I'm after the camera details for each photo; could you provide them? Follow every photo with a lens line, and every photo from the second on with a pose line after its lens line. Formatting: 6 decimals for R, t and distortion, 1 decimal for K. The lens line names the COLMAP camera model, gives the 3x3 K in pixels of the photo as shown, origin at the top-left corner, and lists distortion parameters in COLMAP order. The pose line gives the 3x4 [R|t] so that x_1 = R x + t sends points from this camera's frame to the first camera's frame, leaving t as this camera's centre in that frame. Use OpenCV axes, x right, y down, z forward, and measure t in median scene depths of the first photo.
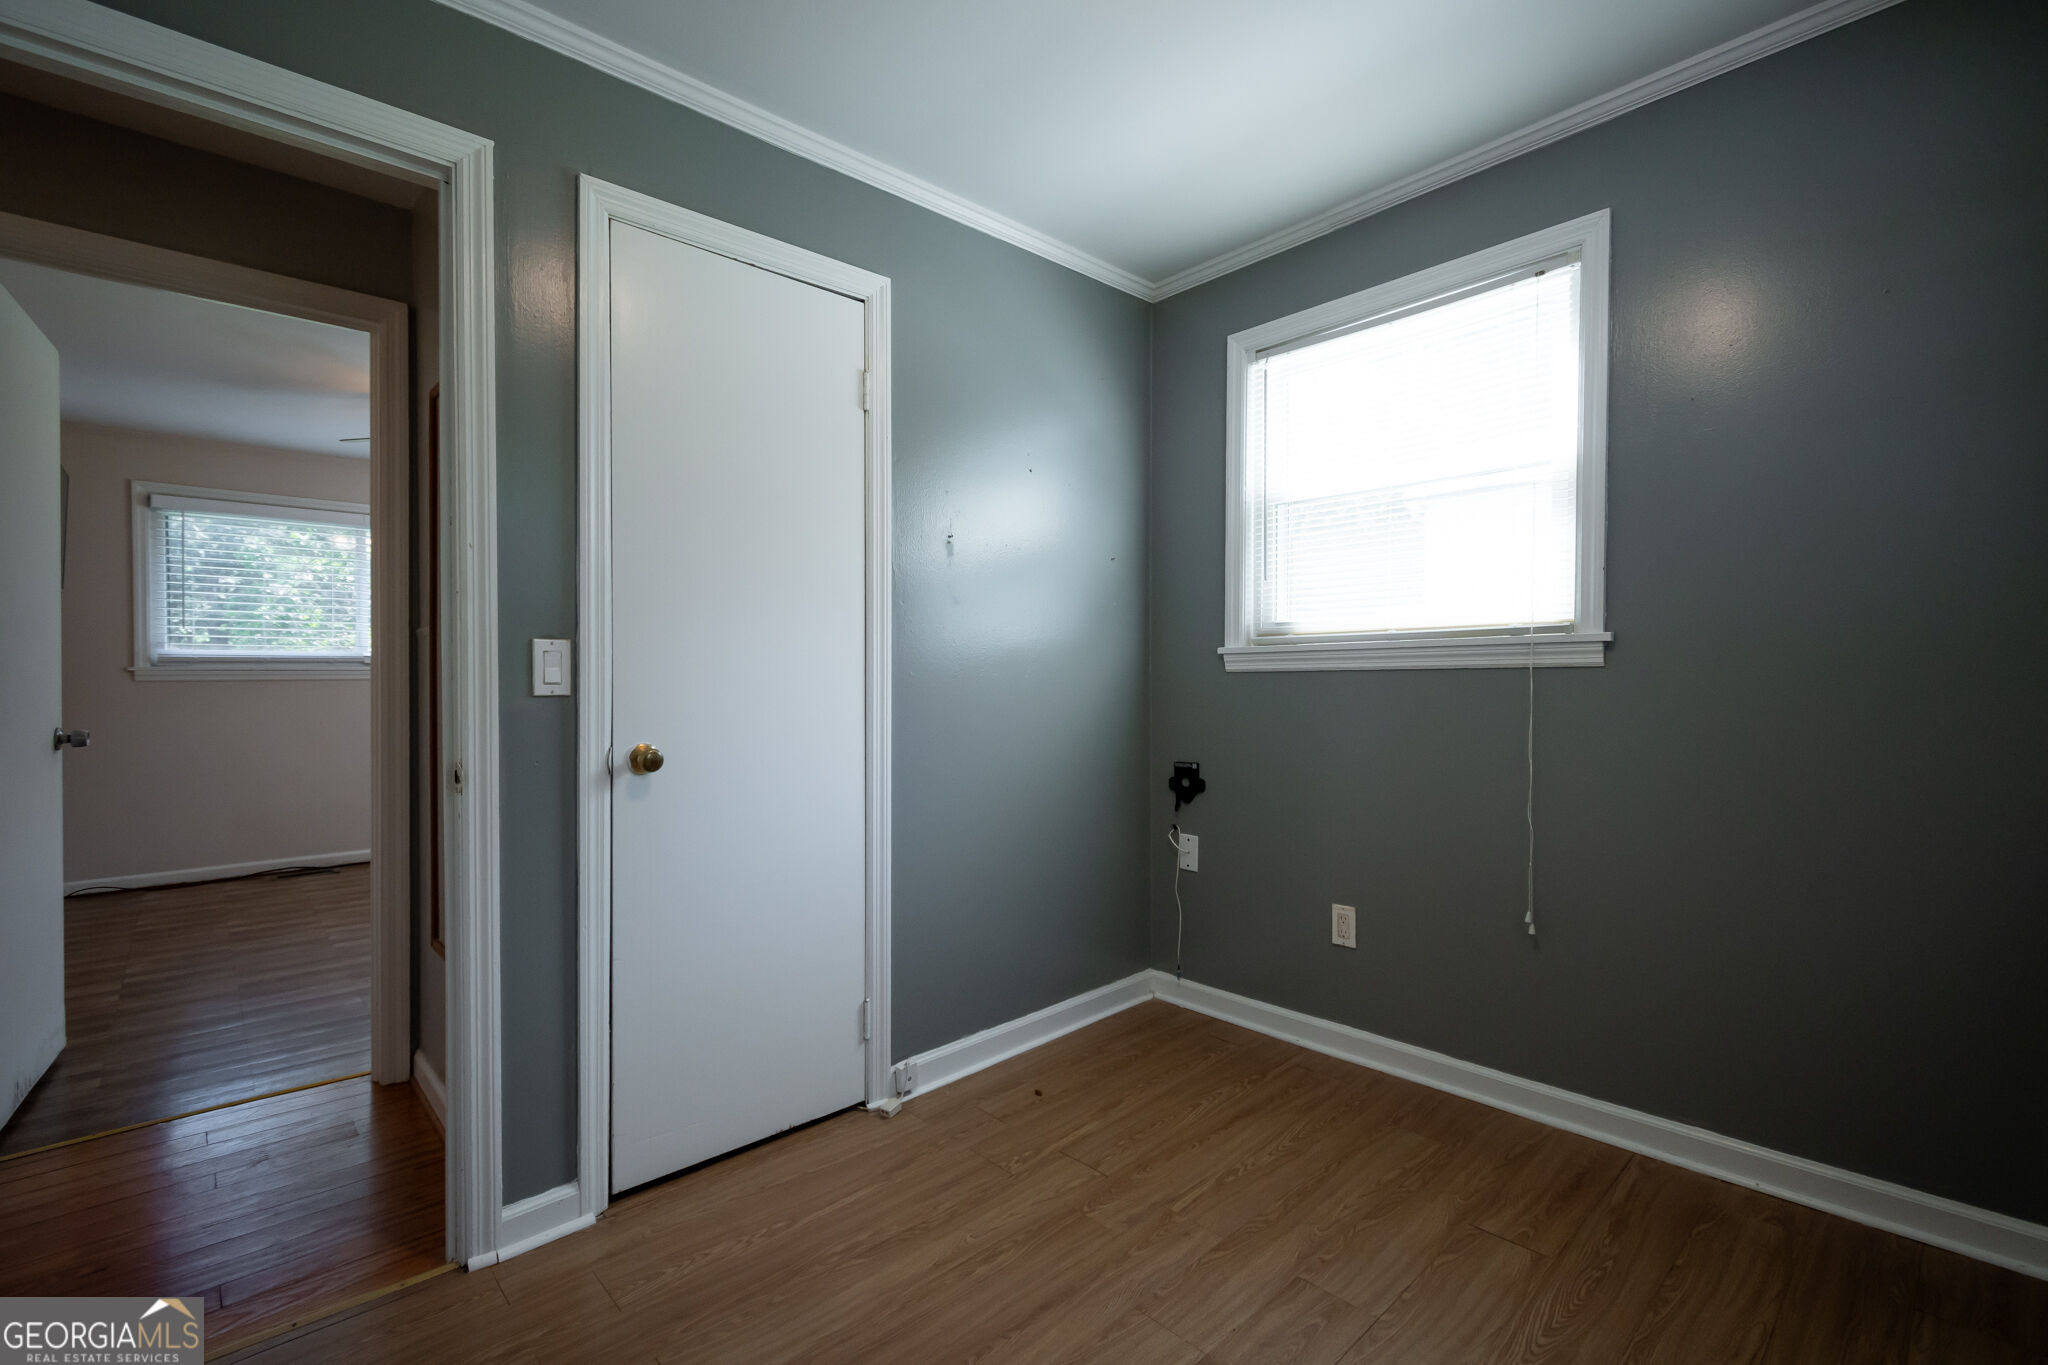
lens RADIAL K [[901.3, 0, 1027.4], [0, 901.3, 682.8], [0, 0, 1]] dist [0.007392, -0.007237]
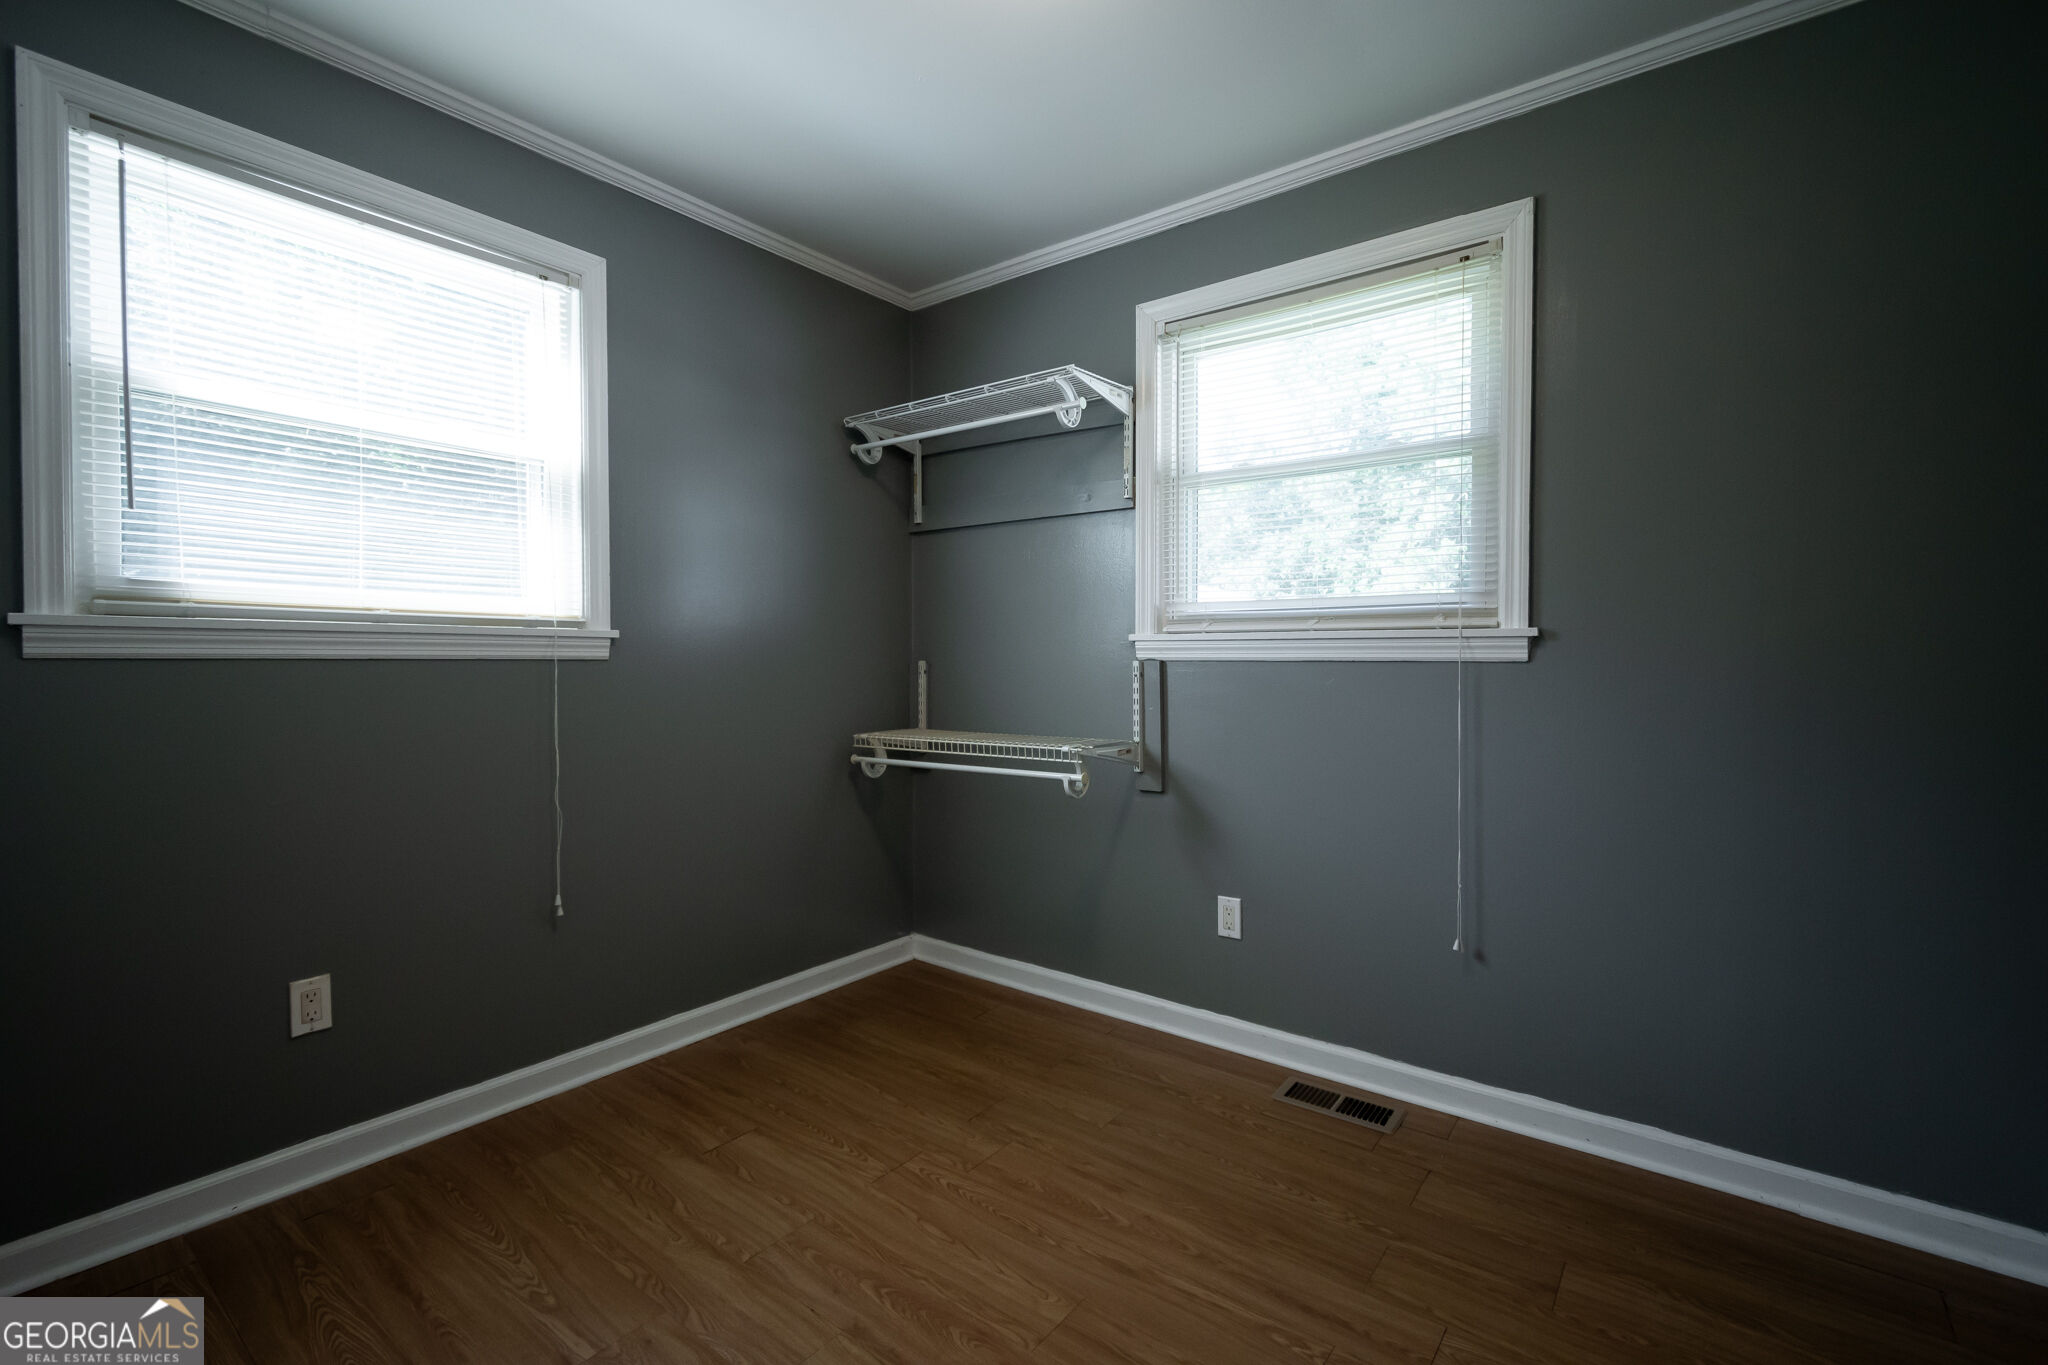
lens RADIAL K [[901.3, 0, 1027.4], [0, 901.3, 682.8], [0, 0, 1]] dist [0.007392, -0.007237]
pose [[-0.165064, -0.011963, 0.986210, -0.563767], [0.005650, 0.999899, 0.013075, -0.000876], [-0.986267, 0.007730, -0.164979, 0.648214]]
